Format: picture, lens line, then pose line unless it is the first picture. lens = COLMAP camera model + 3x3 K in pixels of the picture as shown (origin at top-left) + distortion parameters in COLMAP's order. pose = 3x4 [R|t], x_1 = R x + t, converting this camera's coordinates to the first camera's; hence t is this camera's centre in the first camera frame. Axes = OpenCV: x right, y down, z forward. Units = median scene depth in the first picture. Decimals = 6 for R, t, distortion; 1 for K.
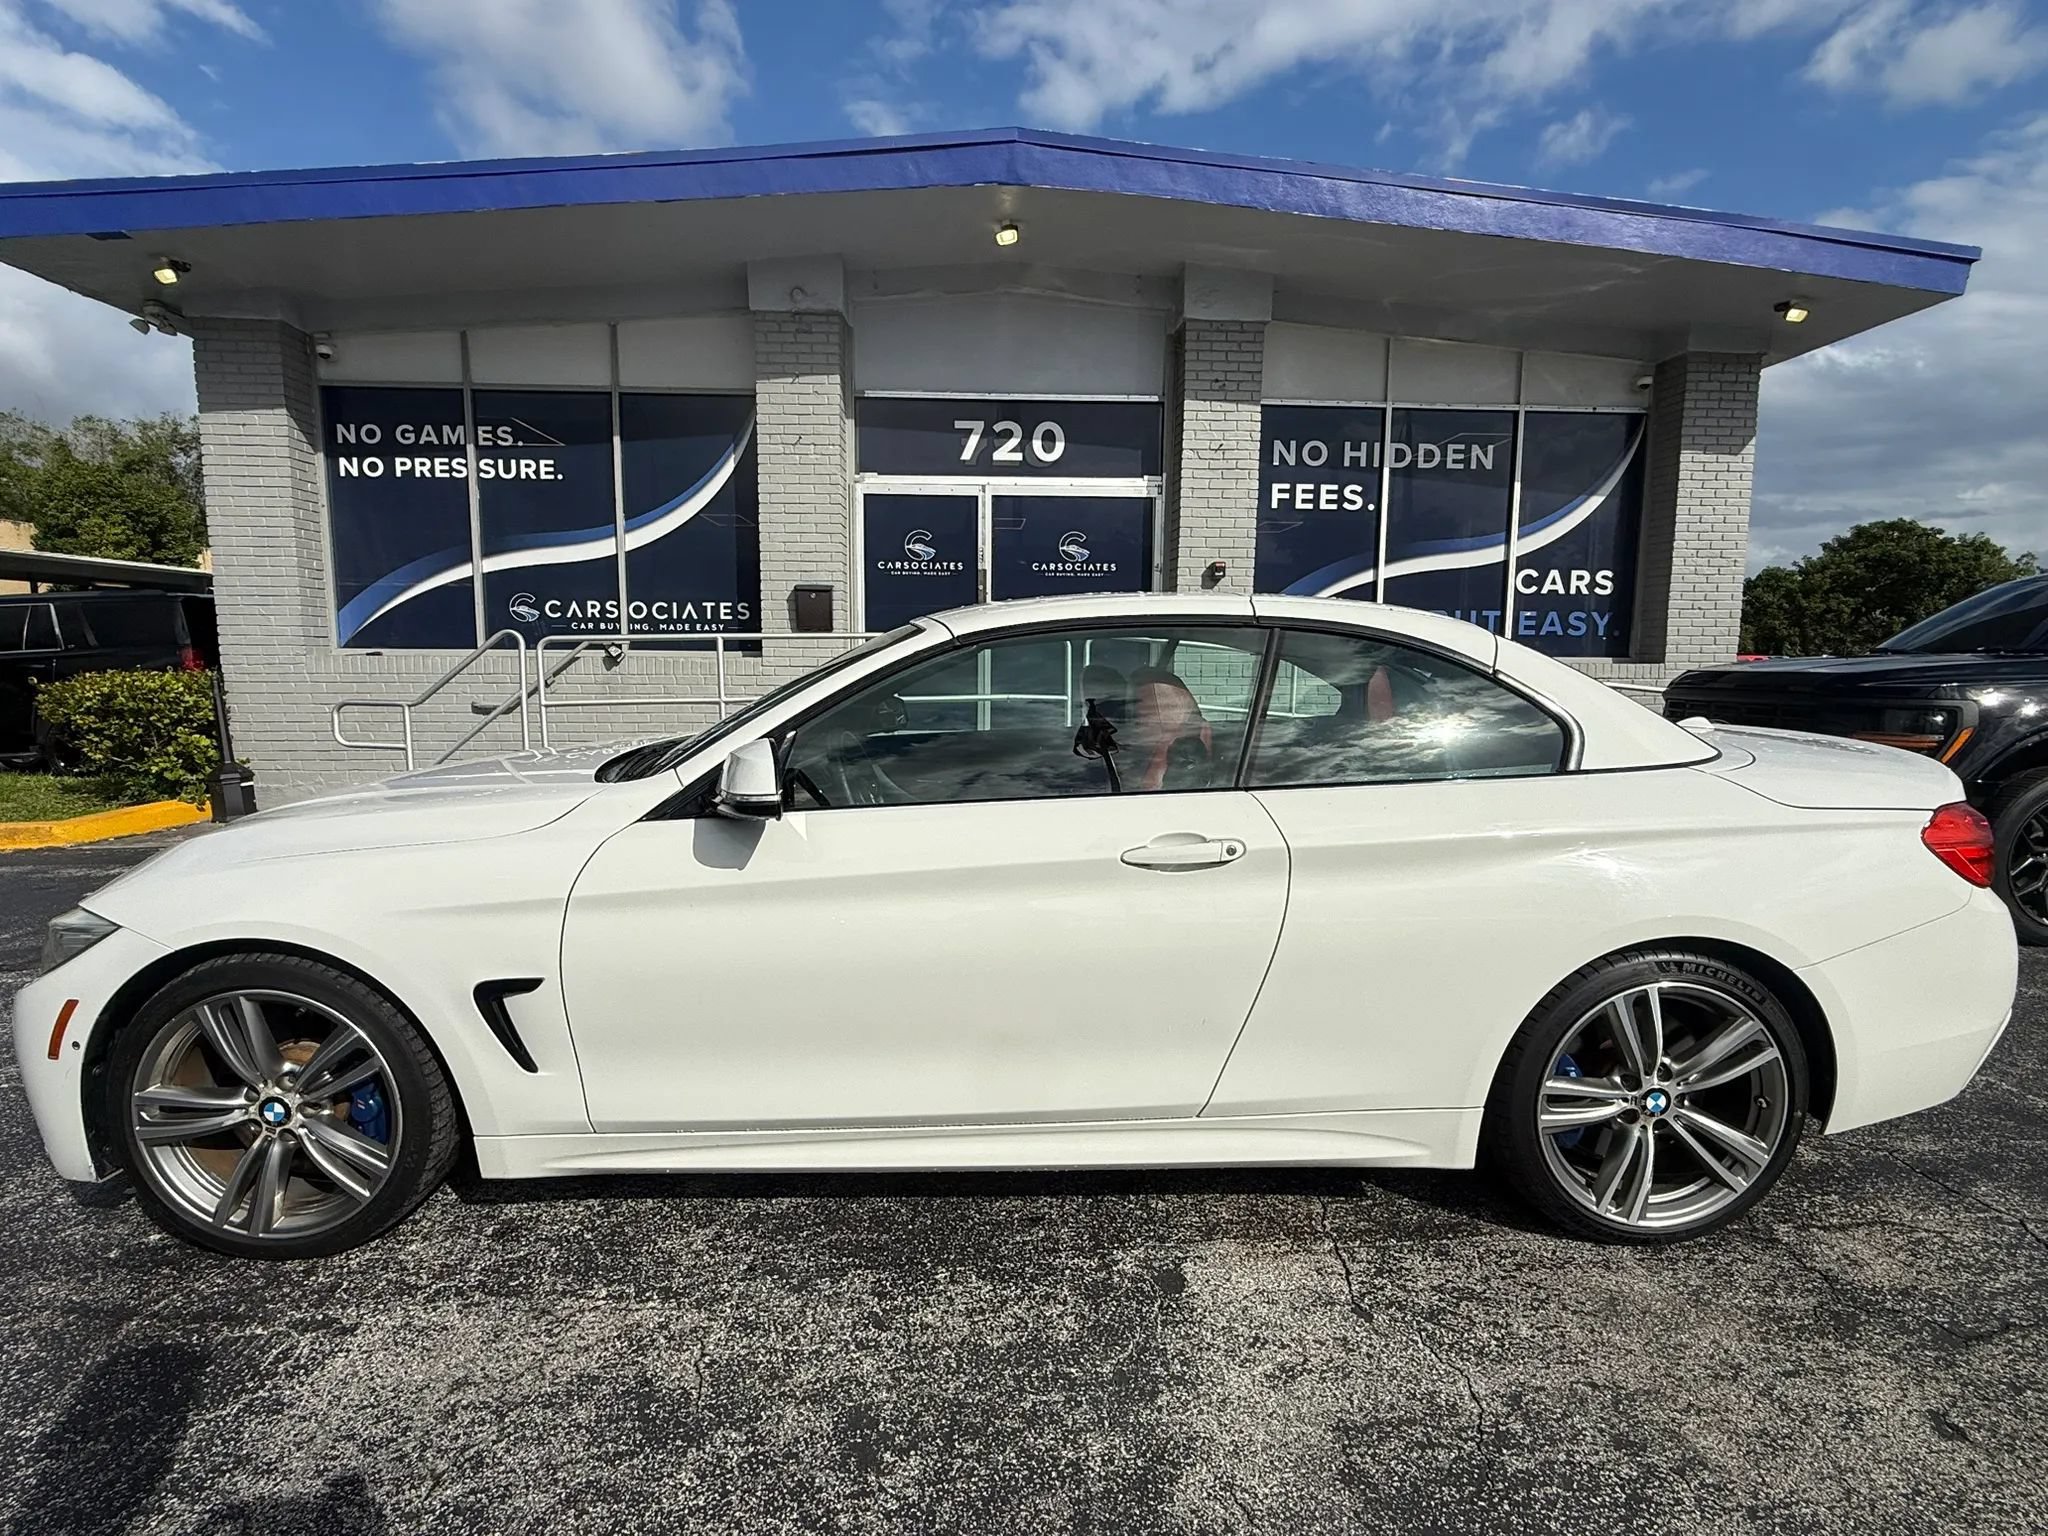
lens RADIAL K [[996.7, 0, 1018.8], [0, 996.7, 769.4], [0, 0, 1]] dist [-0.001431, 0.001131]
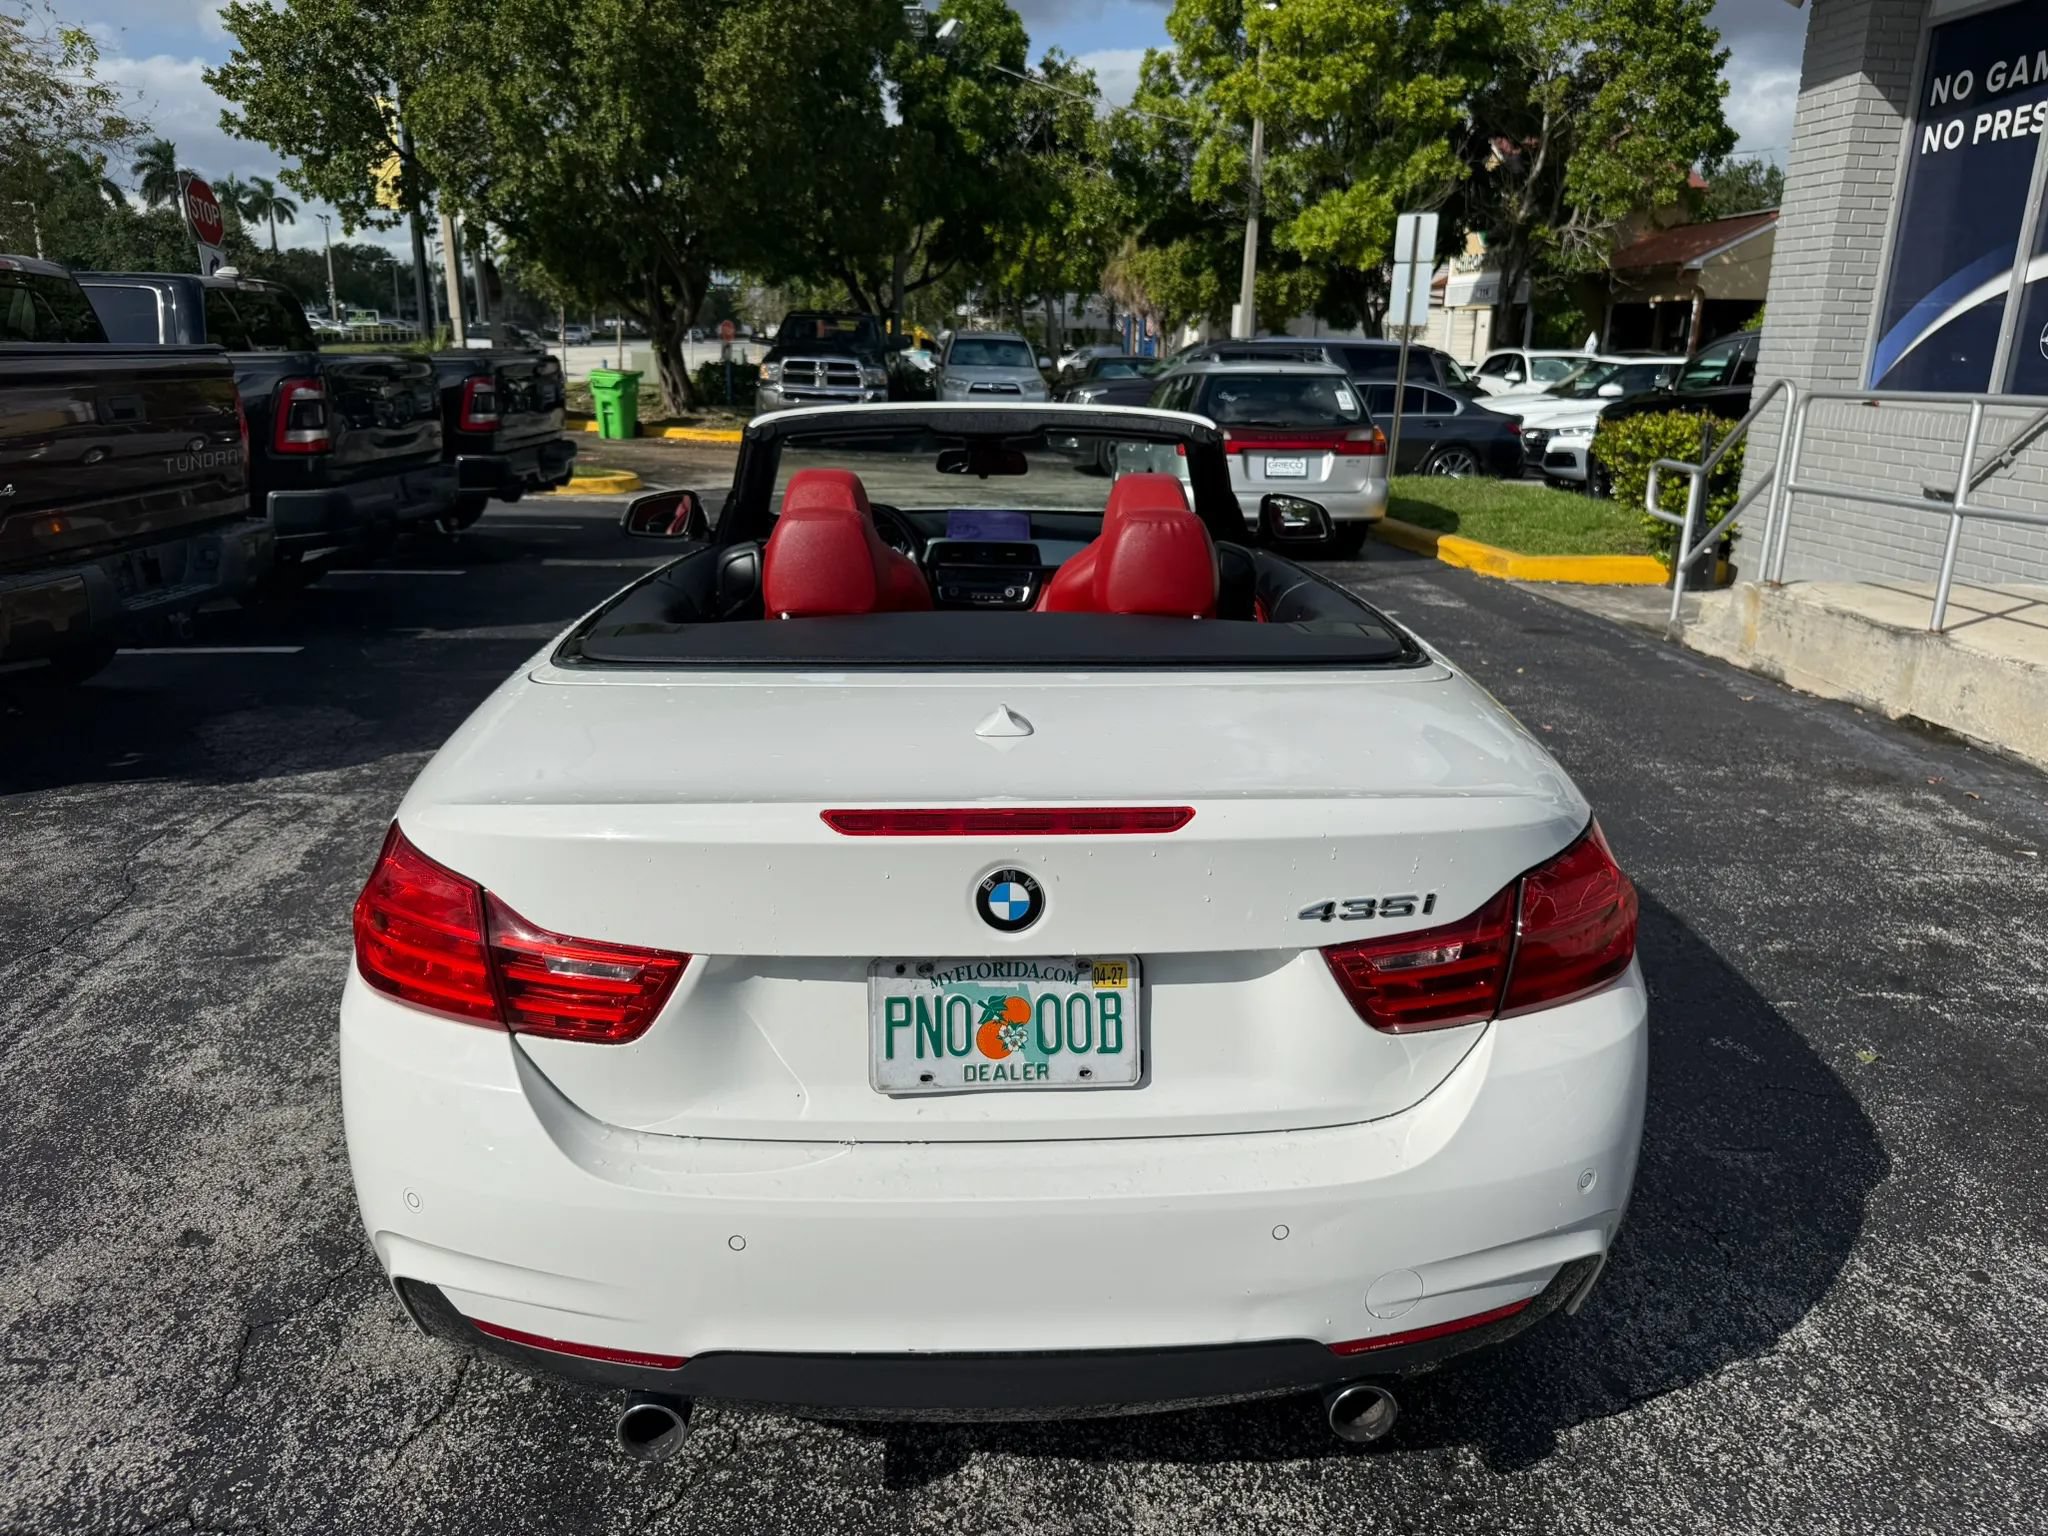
lens RADIAL K [[1475.1, 0, 1024.0], [0, 1475.1, 768.0], [0, 0, 1]] dist [-0.008548, 0.003195]
pose [[0.014805, 0.275074, -0.961309, 0.465952], [-0.133936, 0.953296, 0.270718, -0.069536], [0.990879, 0.124746, 0.050955, 0.350695]]
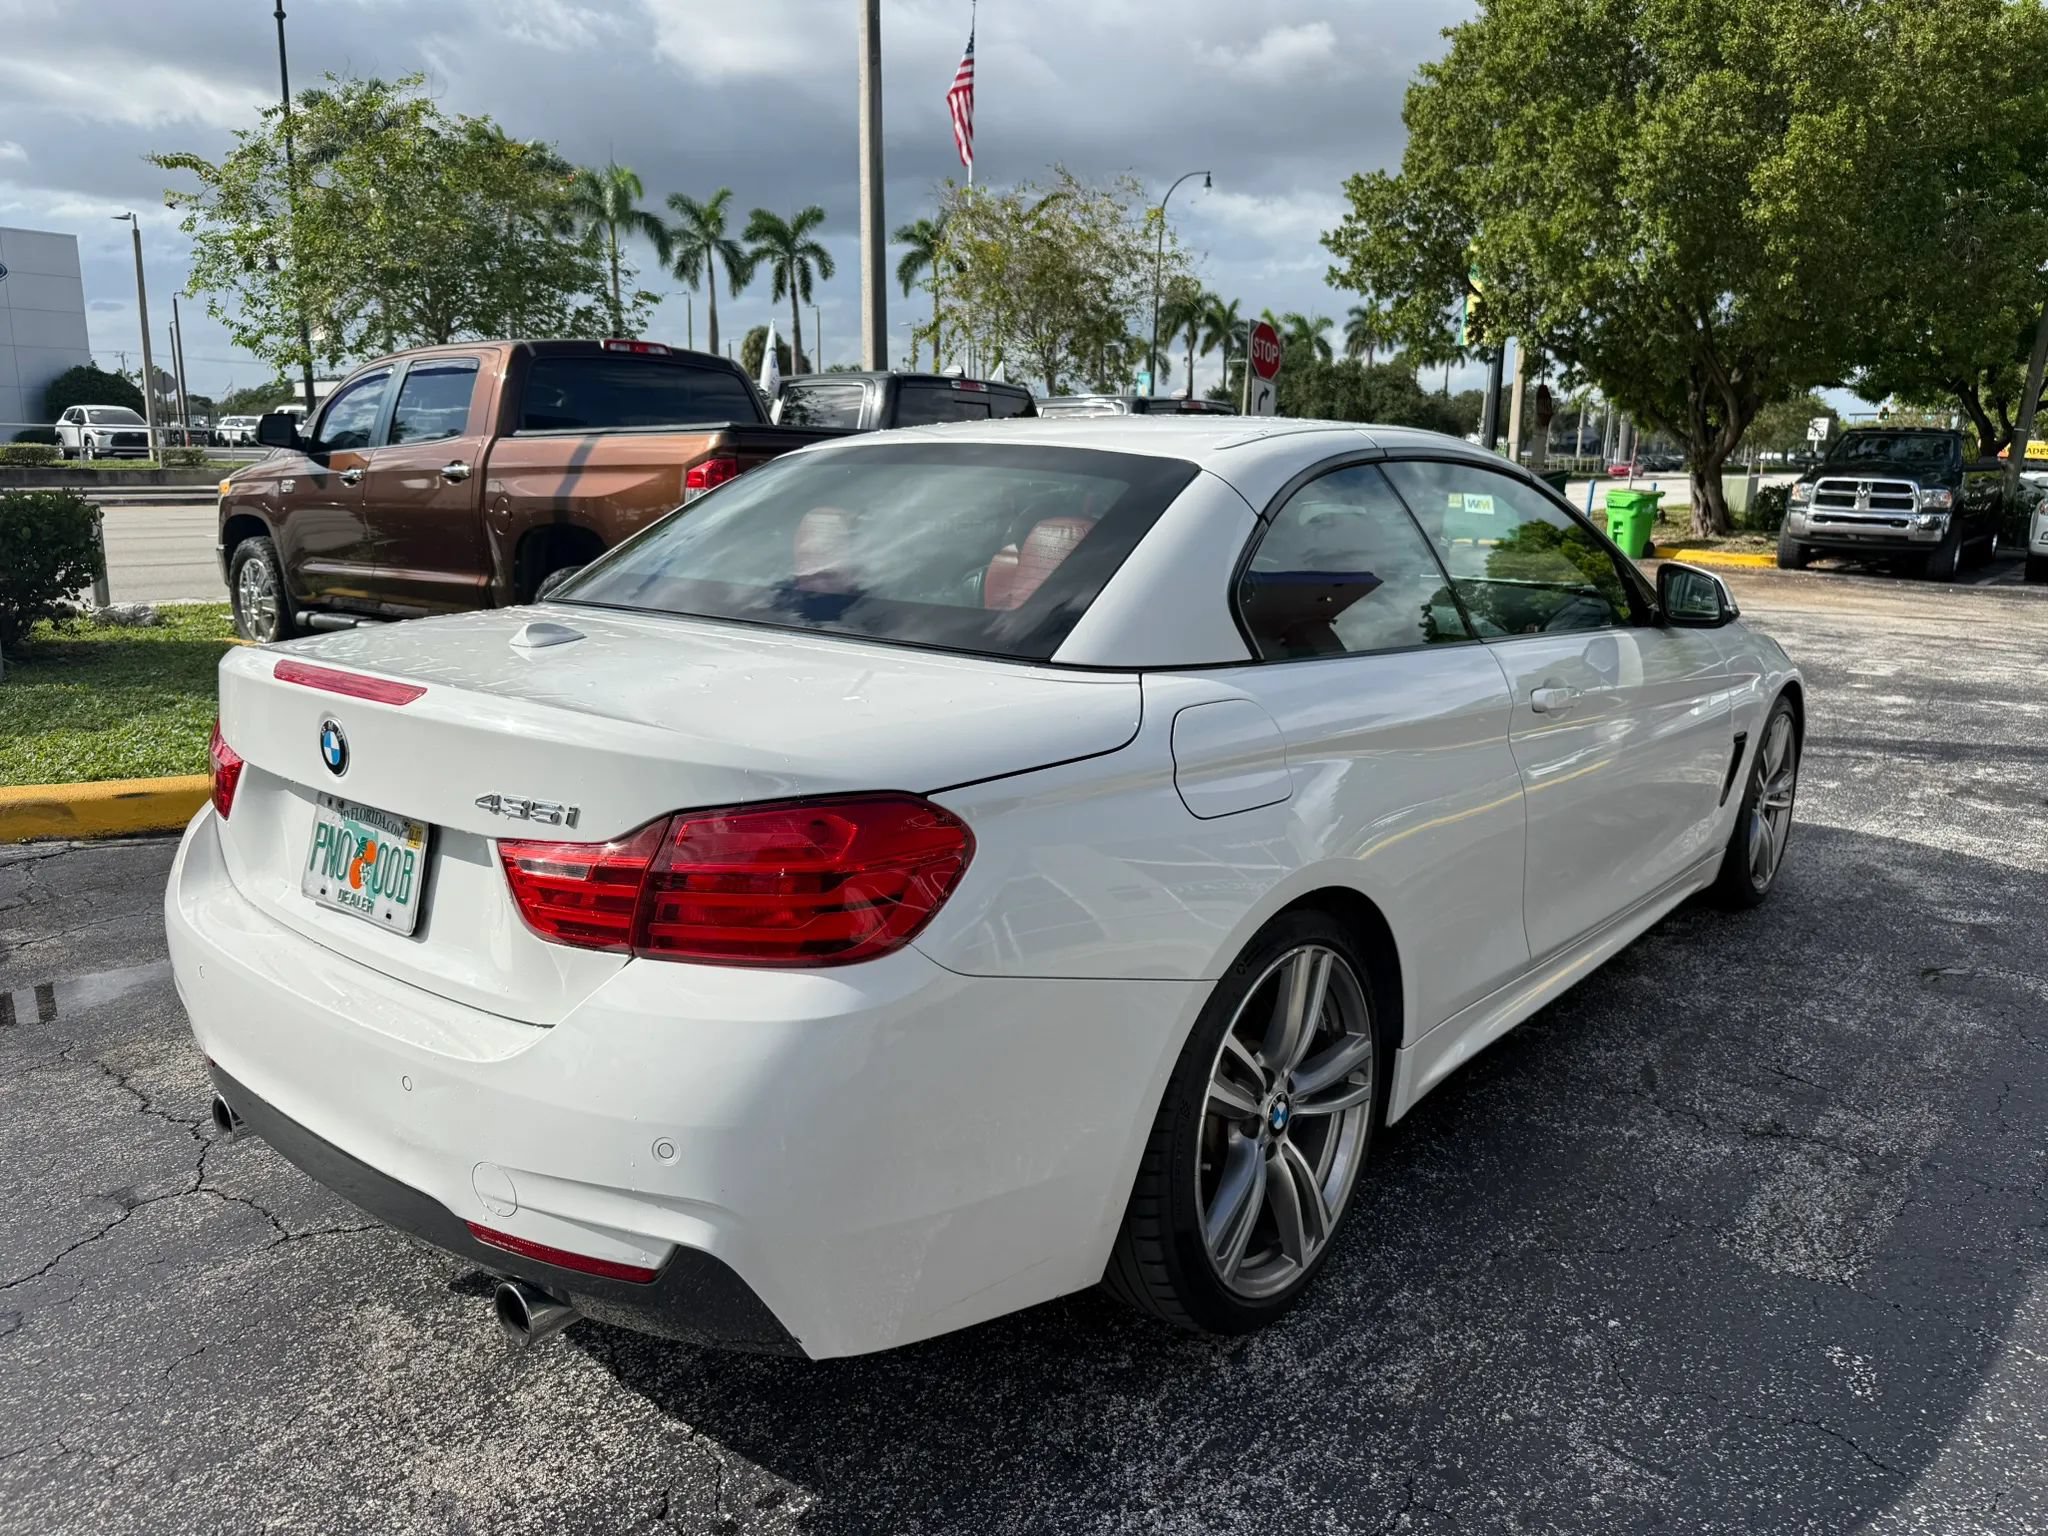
lens RADIAL K [[1462.2, 0, 1024.0], [0, 1462.2, 768.0], [0, 0, 1]] dist [-0.008864, -0.000449]
pose [[-0.660189, 0.142232, -0.737509, 0.383310], [-0.107111, 0.954043, 0.279872, -0.073903], [0.743423, 0.263764, -0.614615, 0.586637]]
